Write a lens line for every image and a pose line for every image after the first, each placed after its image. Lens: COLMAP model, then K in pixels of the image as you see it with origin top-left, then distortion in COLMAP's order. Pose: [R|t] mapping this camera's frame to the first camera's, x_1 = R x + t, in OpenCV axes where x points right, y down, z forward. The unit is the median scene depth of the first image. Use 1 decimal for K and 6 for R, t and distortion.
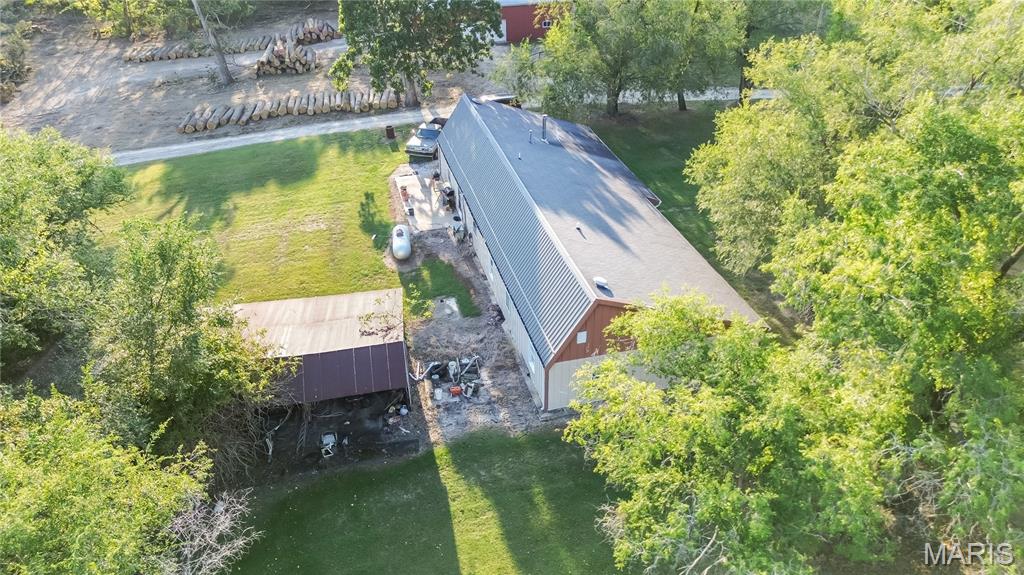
lens RADIAL K [[730.4, 0, 514.2], [0, 730.4, 286.7], [0, 0, 1]] dist [0.050130, -0.052438]
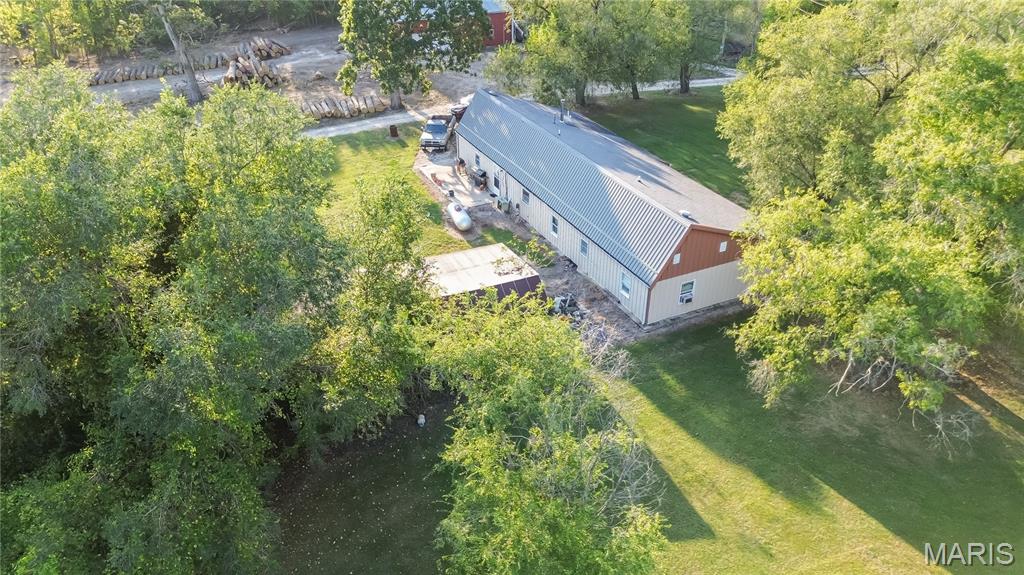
lens RADIAL K [[730.4, 0, 515.8], [0, 730.4, 287.0], [0, 0, 1]] dist [0.050130, -0.052438]
pose [[0.979271, -0.099100, 0.176658, -0.268923], [0.103551, 0.994493, -0.016132, 0.072850], [-0.174086, 0.034091, 0.984140, -0.124323]]
